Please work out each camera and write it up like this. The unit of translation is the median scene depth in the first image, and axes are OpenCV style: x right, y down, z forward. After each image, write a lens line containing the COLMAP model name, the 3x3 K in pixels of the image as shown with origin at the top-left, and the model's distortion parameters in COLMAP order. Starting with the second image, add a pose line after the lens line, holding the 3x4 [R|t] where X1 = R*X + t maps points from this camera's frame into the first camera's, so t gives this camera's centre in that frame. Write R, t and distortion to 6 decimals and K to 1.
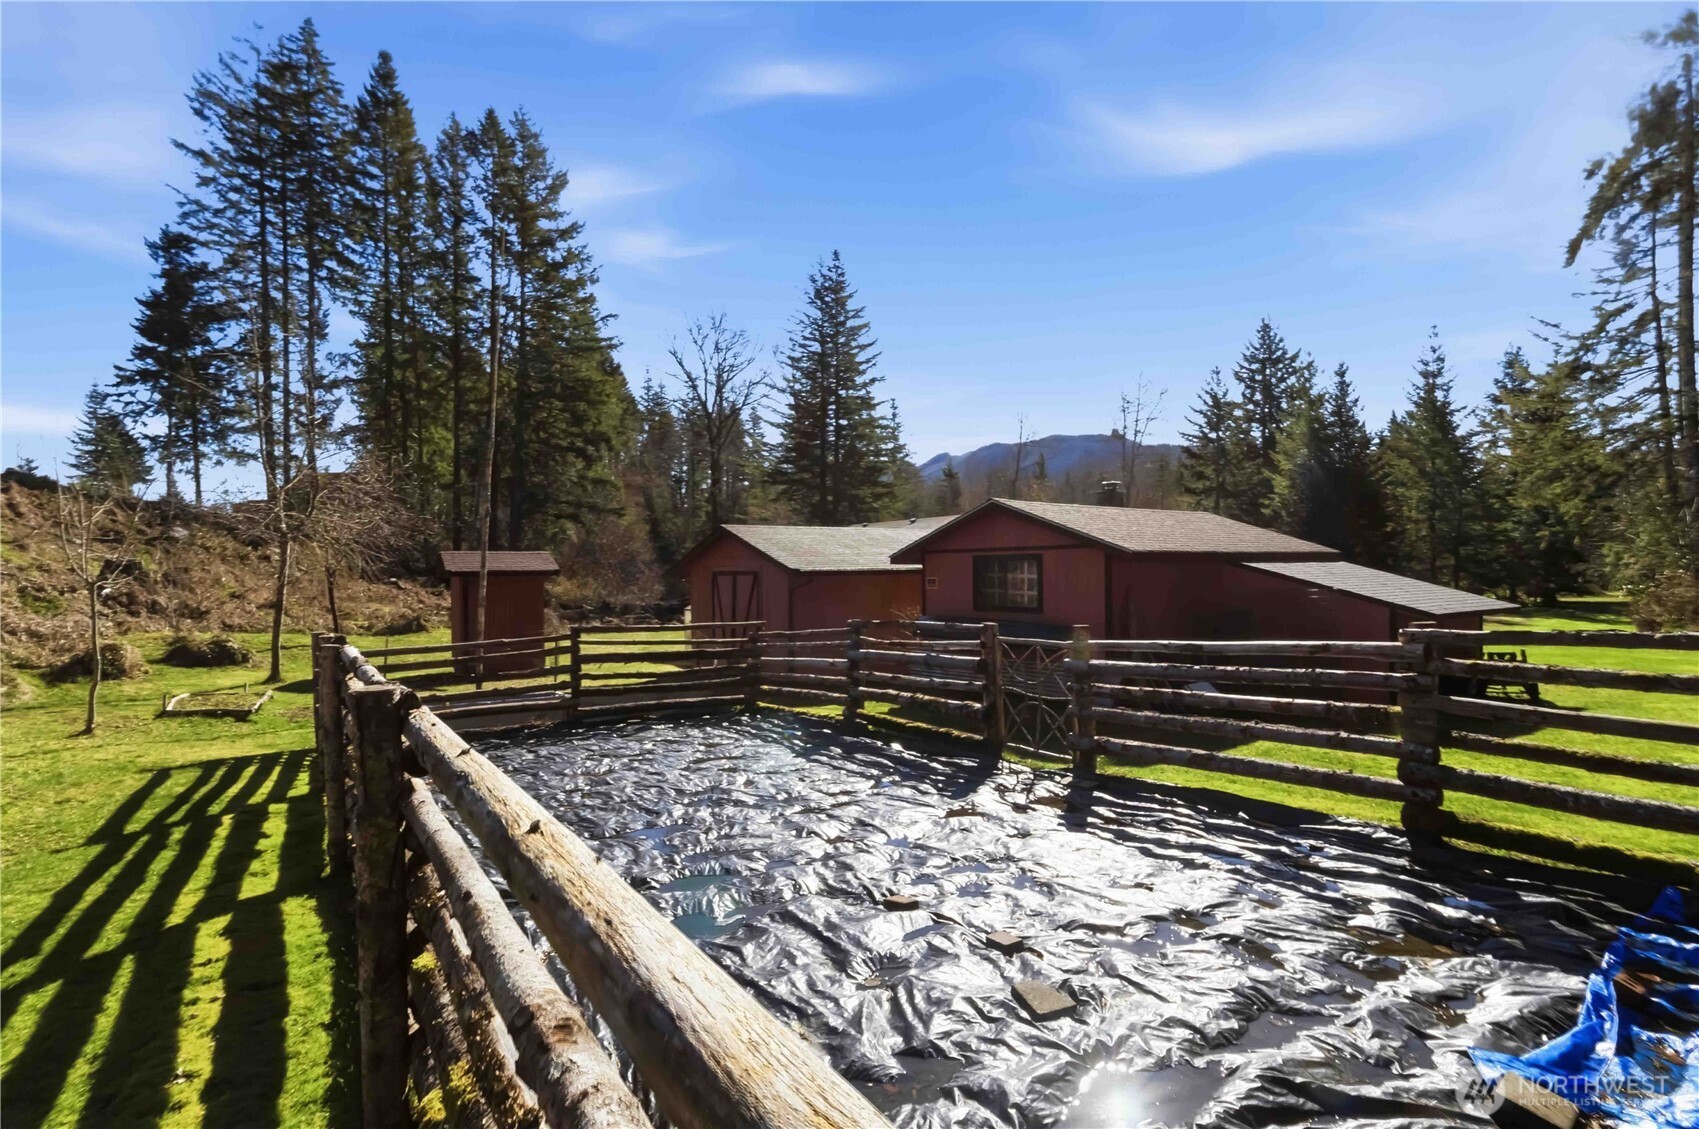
lens RADIAL K [[803.6, 0, 854.9], [0, 803.6, 554.6], [0, 0, 1]] dist [0.002960, -0.000818]
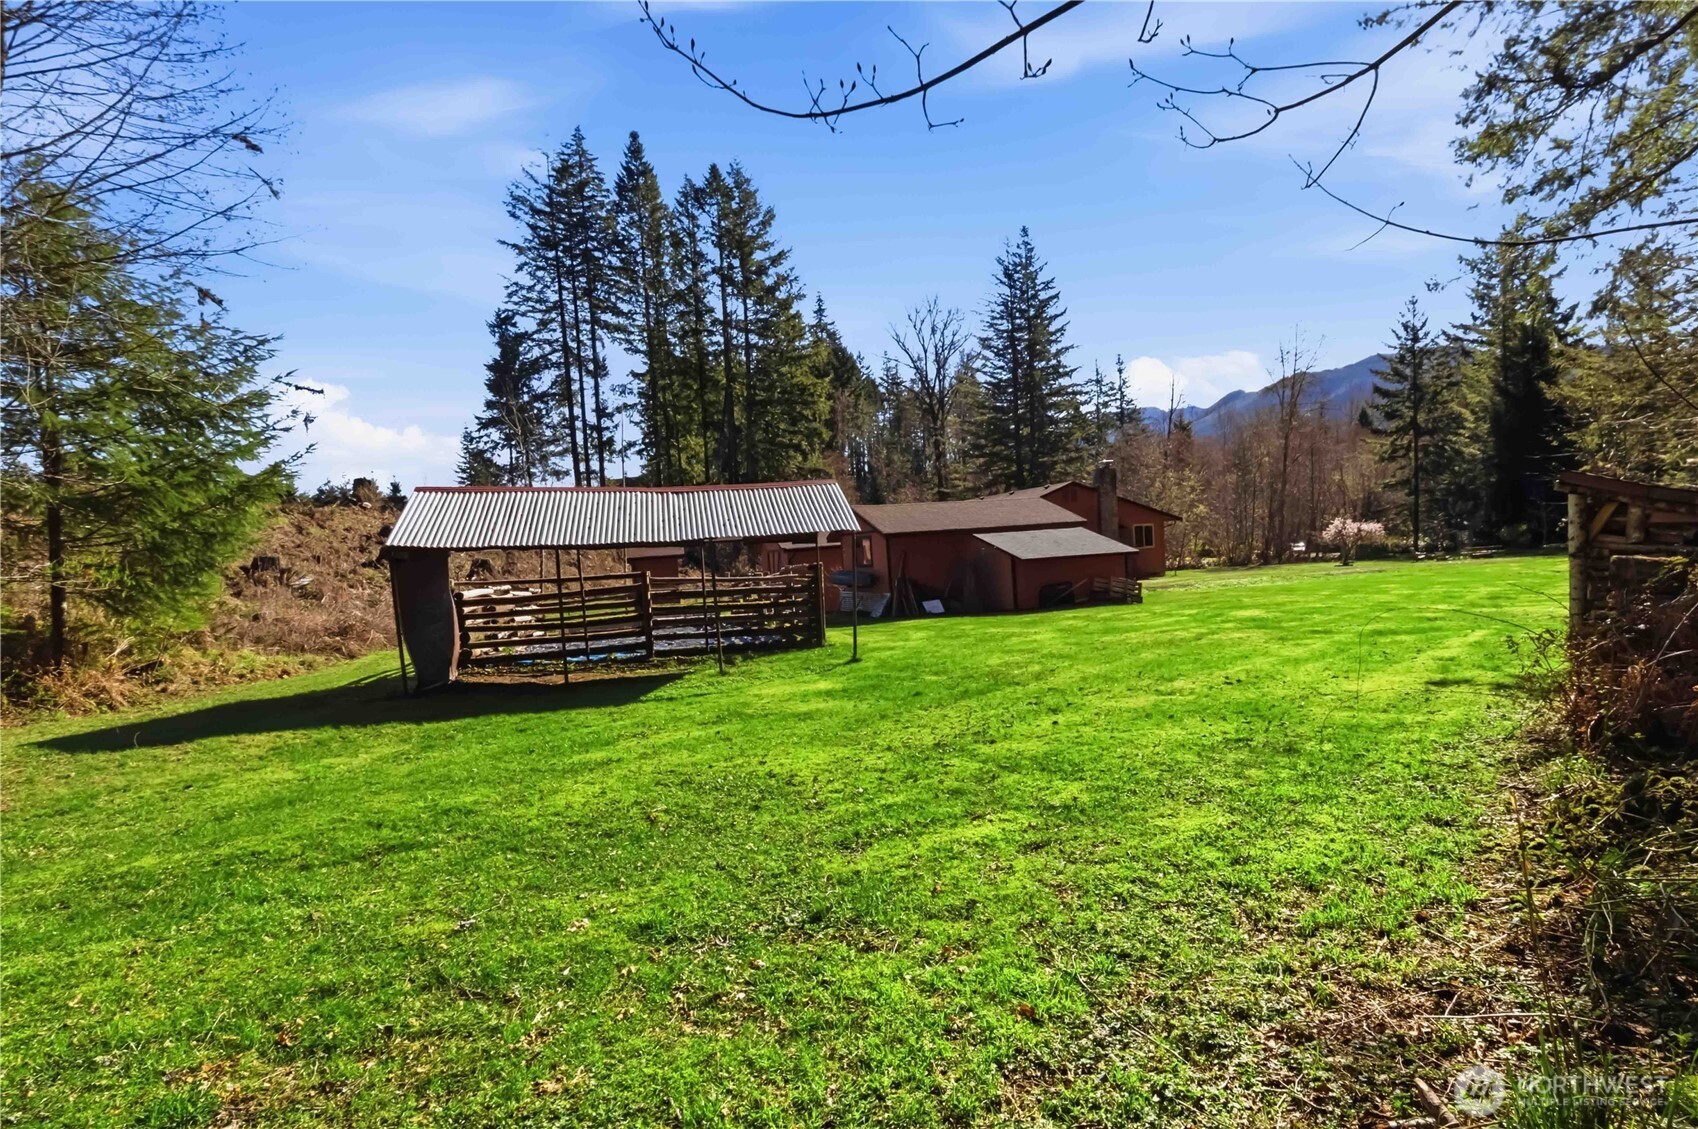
lens RADIAL K [[803.1, 0, 854.3], [0, 803.1, 554.6], [0, 0, 1]] dist [0.002960, -0.000818]
pose [[0.948866, -0.050153, -0.311670, 0.089424], [0.062141, 0.997656, 0.028643, 0.000865], [0.309503, -0.046546, 0.949759, -0.092661]]
